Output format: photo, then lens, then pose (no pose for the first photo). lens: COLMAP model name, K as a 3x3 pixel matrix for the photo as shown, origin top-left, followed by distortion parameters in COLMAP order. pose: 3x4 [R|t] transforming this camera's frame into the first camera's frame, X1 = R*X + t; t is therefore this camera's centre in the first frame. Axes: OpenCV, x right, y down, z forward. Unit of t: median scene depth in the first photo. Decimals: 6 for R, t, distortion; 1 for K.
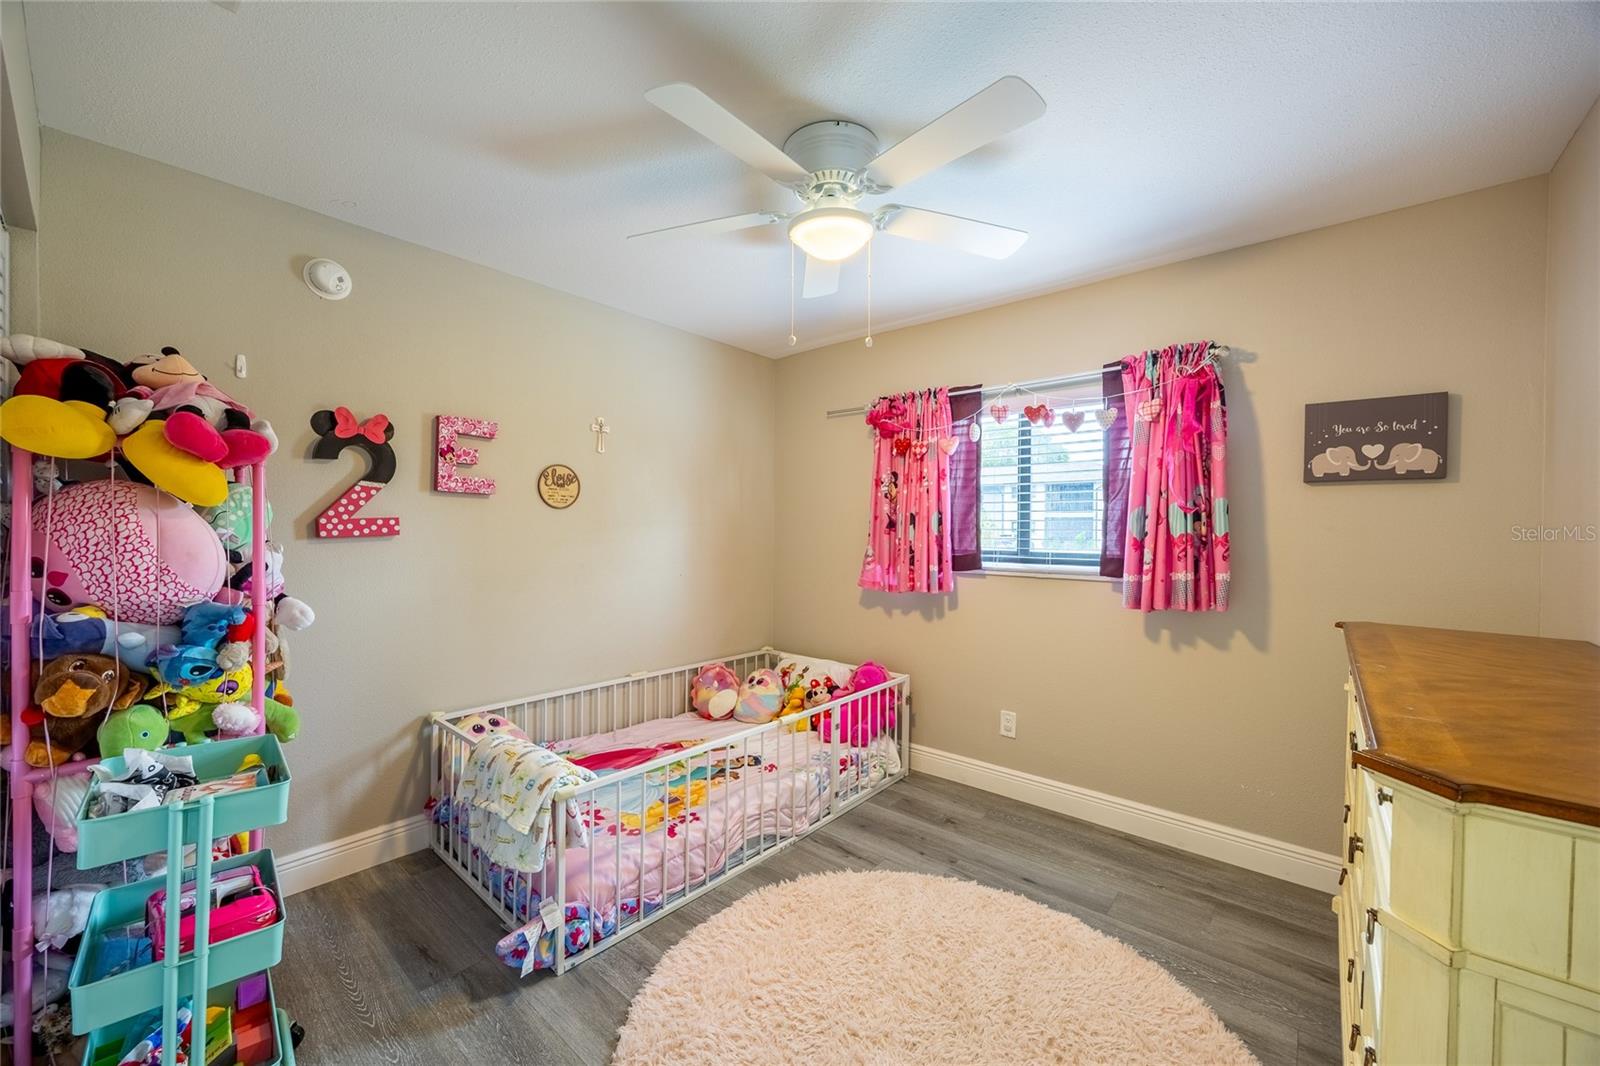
lens RADIAL K [[620.5, 0, 795.7], [0, 620.5, 528.4], [0, 0, 1]] dist [0.002313, 0.000160]
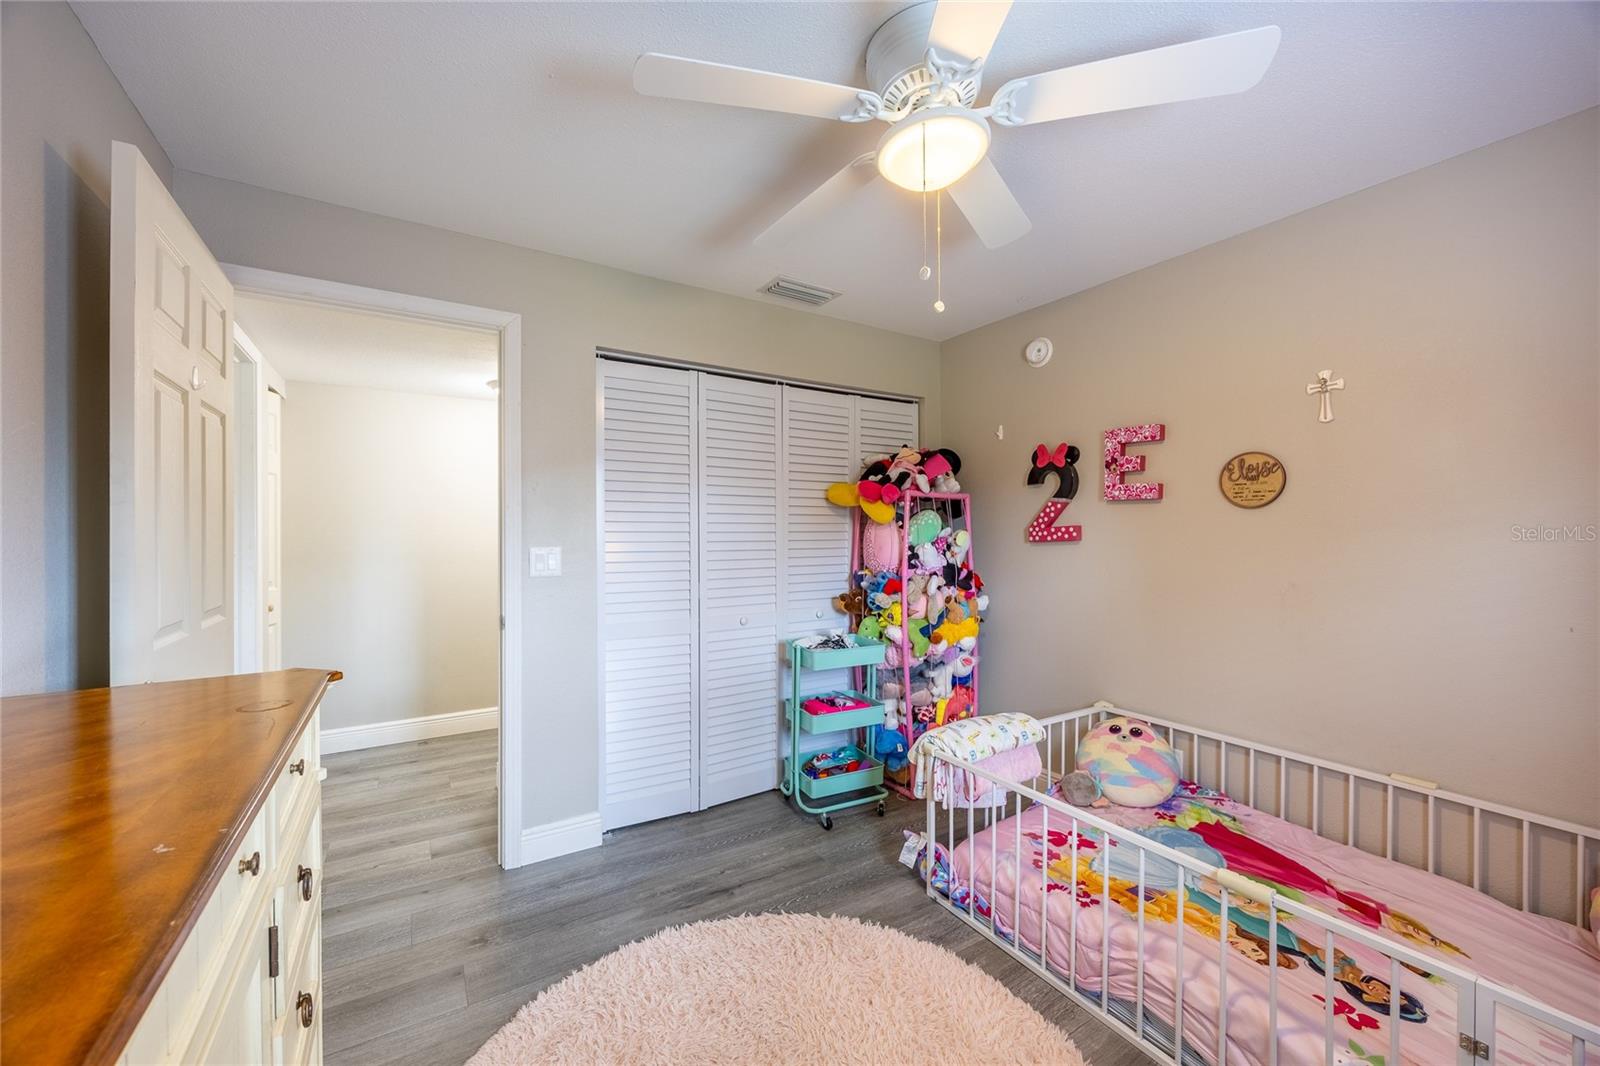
lens RADIAL K [[620.5, 0, 798.7], [0, 620.5, 537.0], [0, 0, 1]] dist [0.002313, 0.000160]
pose [[-0.301466, -0.005396, -0.953462, 0.667990], [-0.003711, 0.999983, -0.004486, 0.012181], [0.953470, 0.002186, -0.301481, 0.861009]]
